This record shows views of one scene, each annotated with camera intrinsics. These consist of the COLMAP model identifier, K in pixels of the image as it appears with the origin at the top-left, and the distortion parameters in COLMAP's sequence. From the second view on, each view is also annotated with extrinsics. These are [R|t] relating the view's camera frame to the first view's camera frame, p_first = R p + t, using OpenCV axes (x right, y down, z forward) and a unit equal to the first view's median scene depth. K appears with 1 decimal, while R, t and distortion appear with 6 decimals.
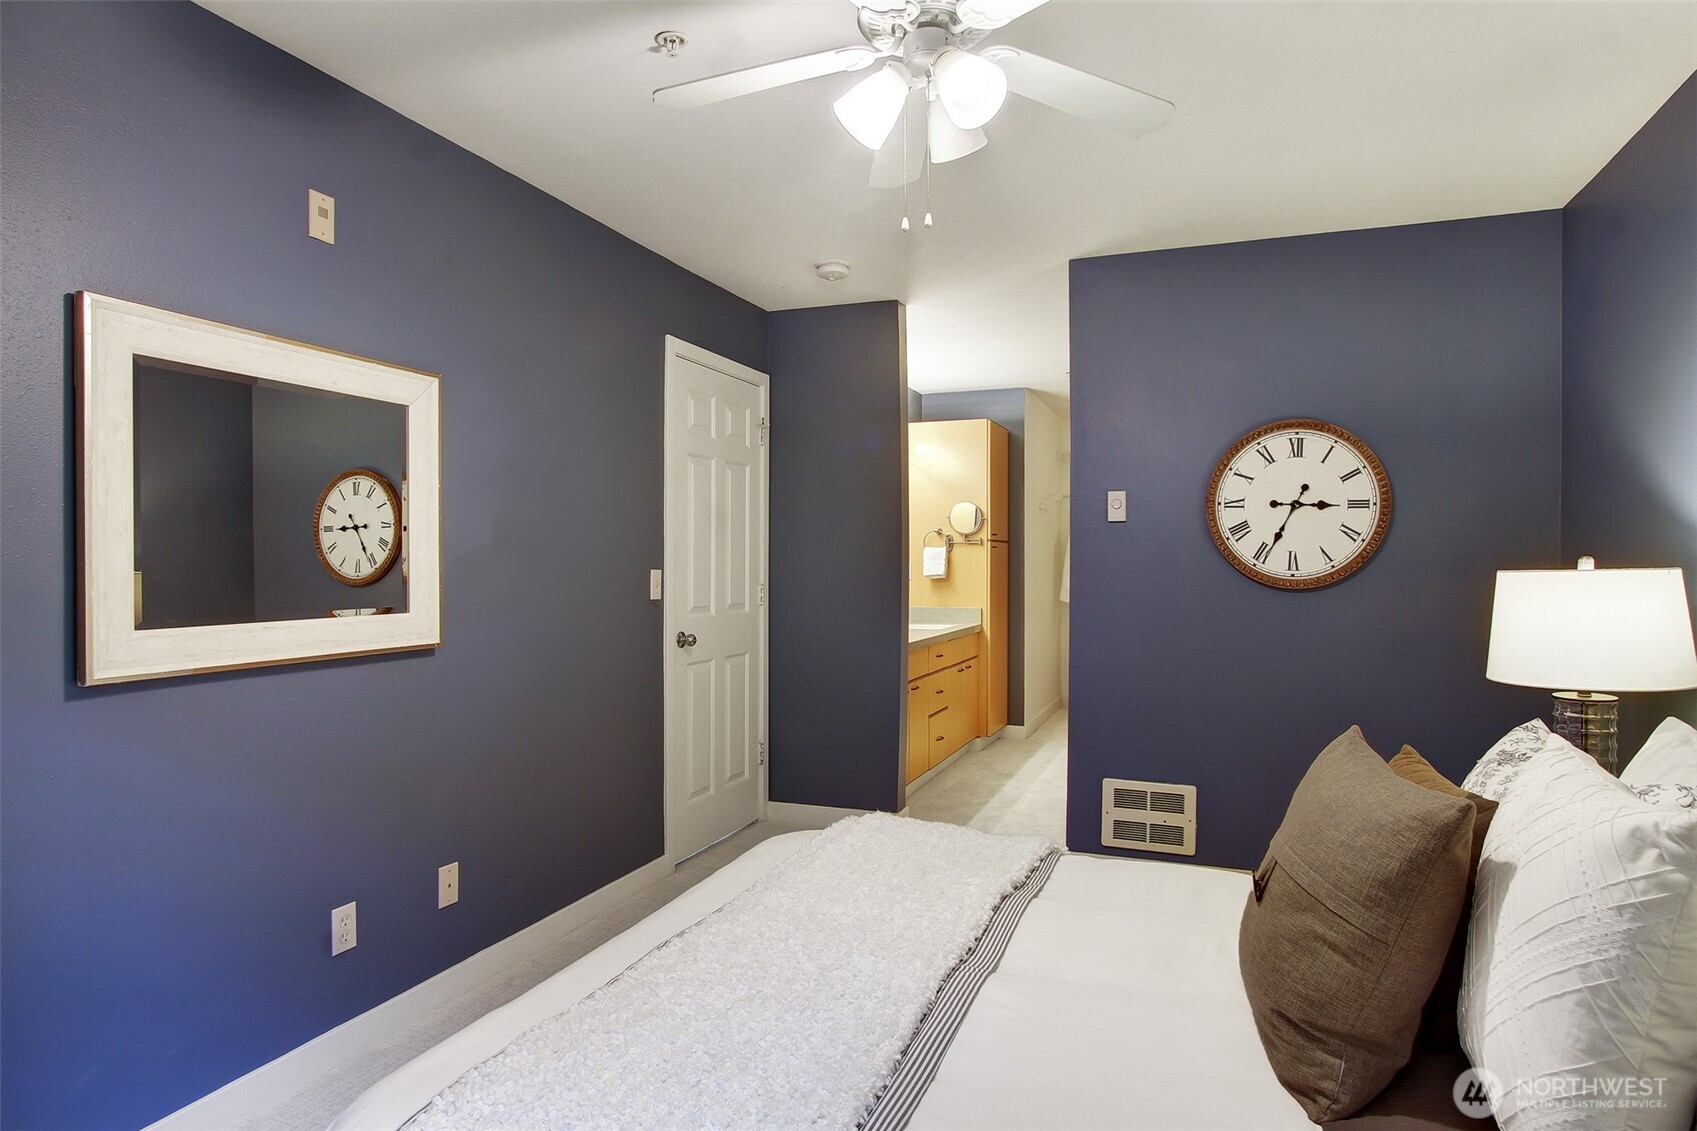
lens RADIAL K [[979.0, 0, 846.0], [0, 979.0, 568.9], [0, 0, 1]] dist [-0.013360, 0.001403]
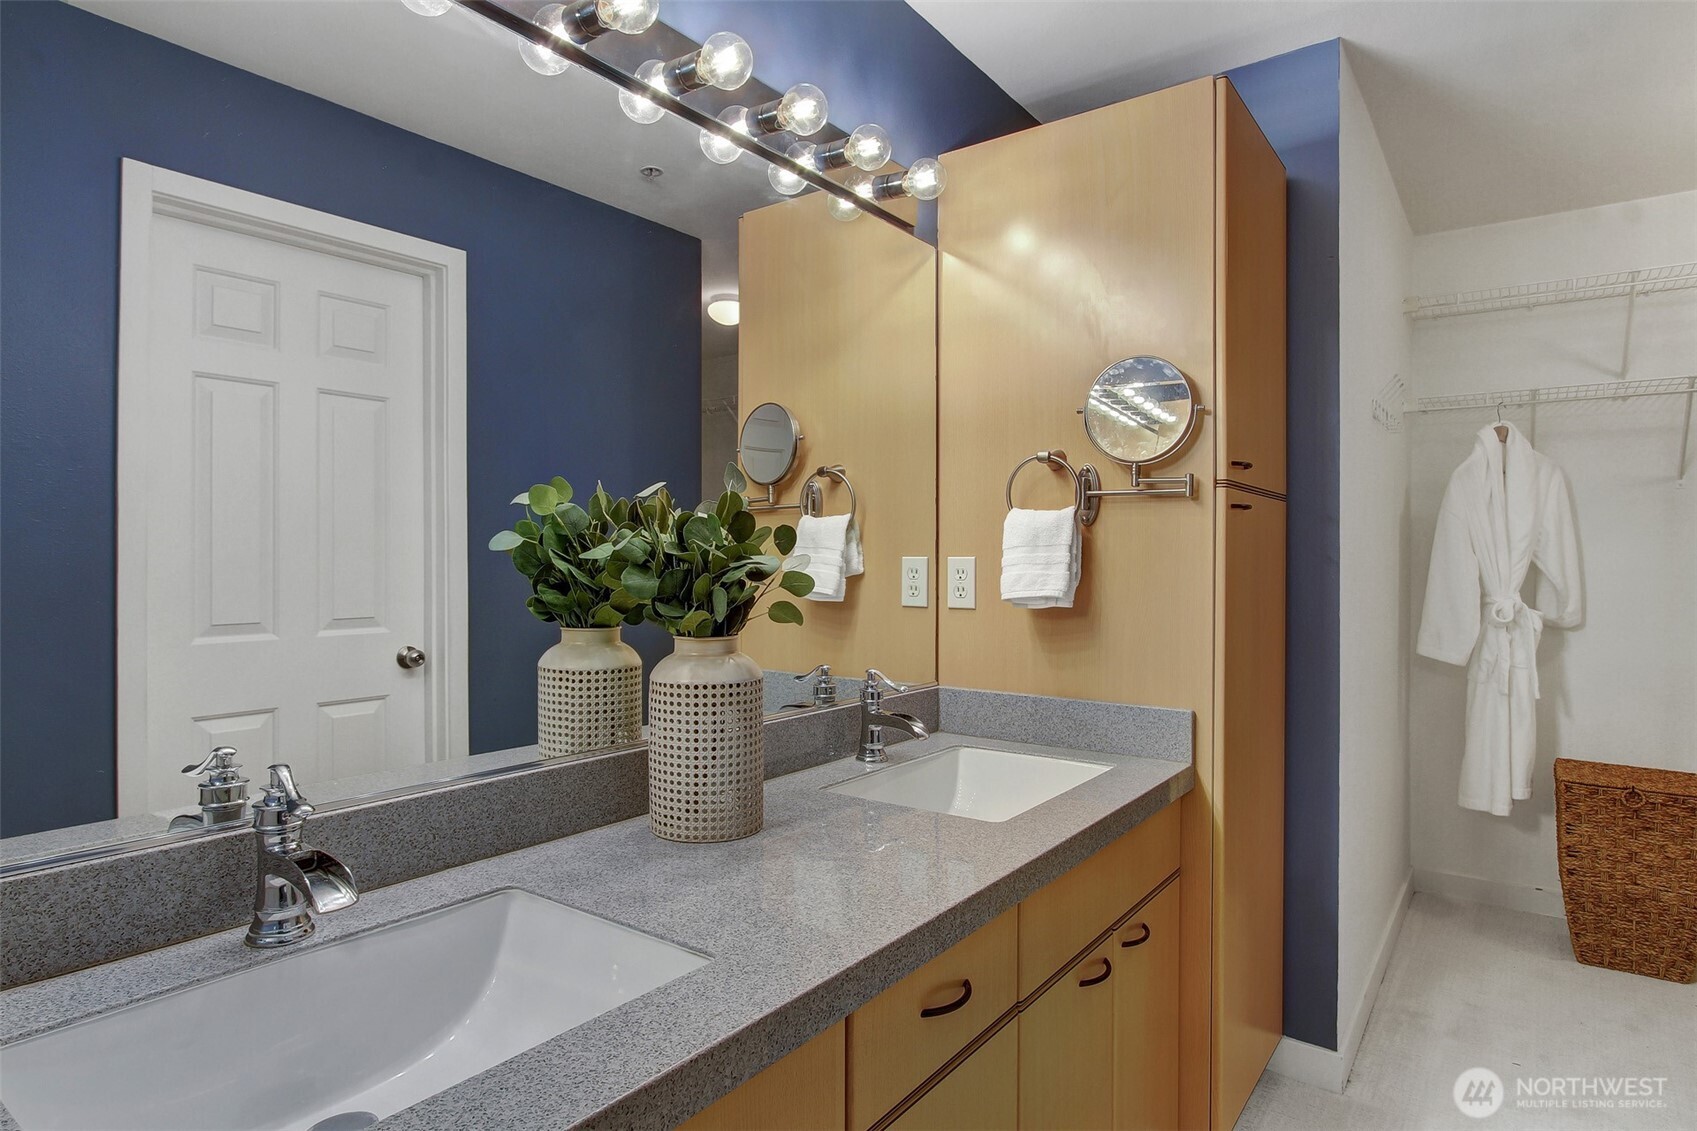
lens RADIAL K [[979.0, 0, 854.3], [0, 979.0, 552.4], [0, 0, 1]] dist [-0.013360, 0.001403]
pose [[0.971853, 0.003224, -0.235567, 0.106792], [-0.005979, 0.999922, -0.010983, -0.004506], [0.235513, 0.012082, 0.971796, 0.679649]]
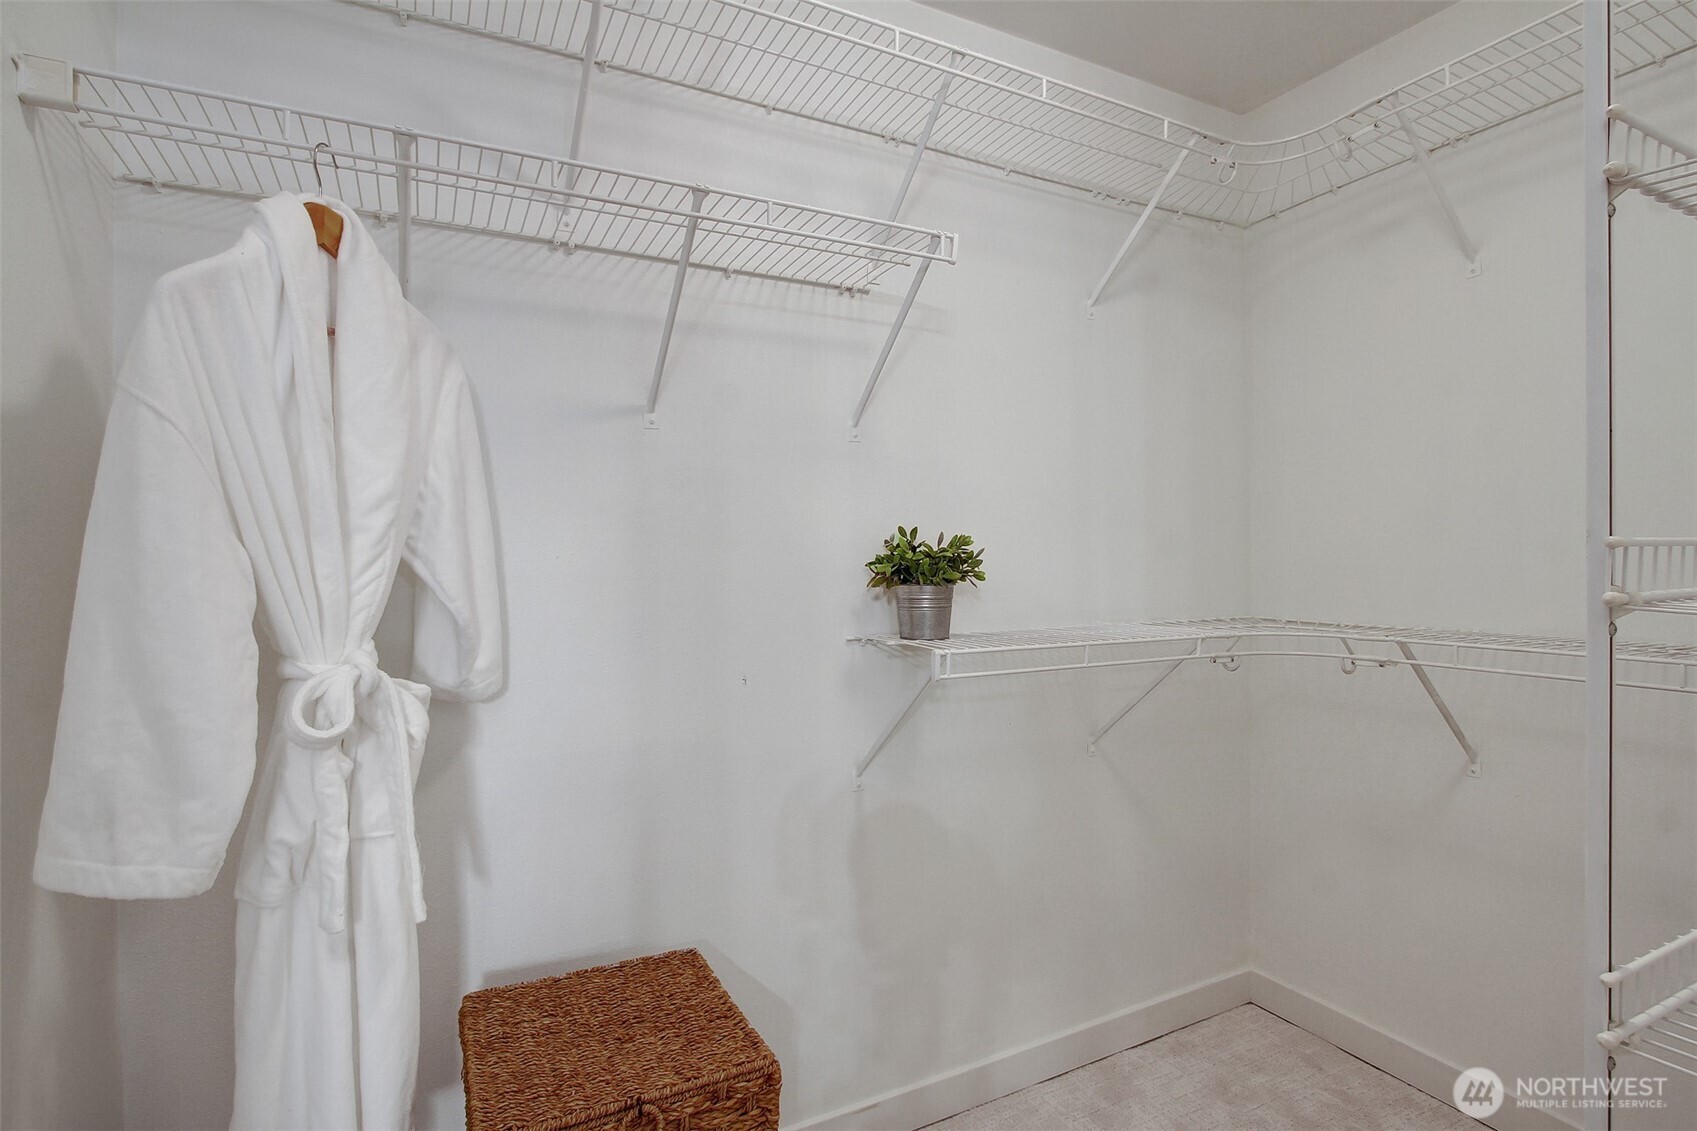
lens RADIAL K [[831.3, 0, 852.4], [0, 831.3, 564.1], [0, 0, 1]] dist [-0.020471, 0.001611]
pose [[0.658787, -0.011345, 0.752244, 0.177469], [0.010020, 0.999930, 0.006305, -0.005668], [-0.752263, 0.003384, 0.658854, 0.857024]]
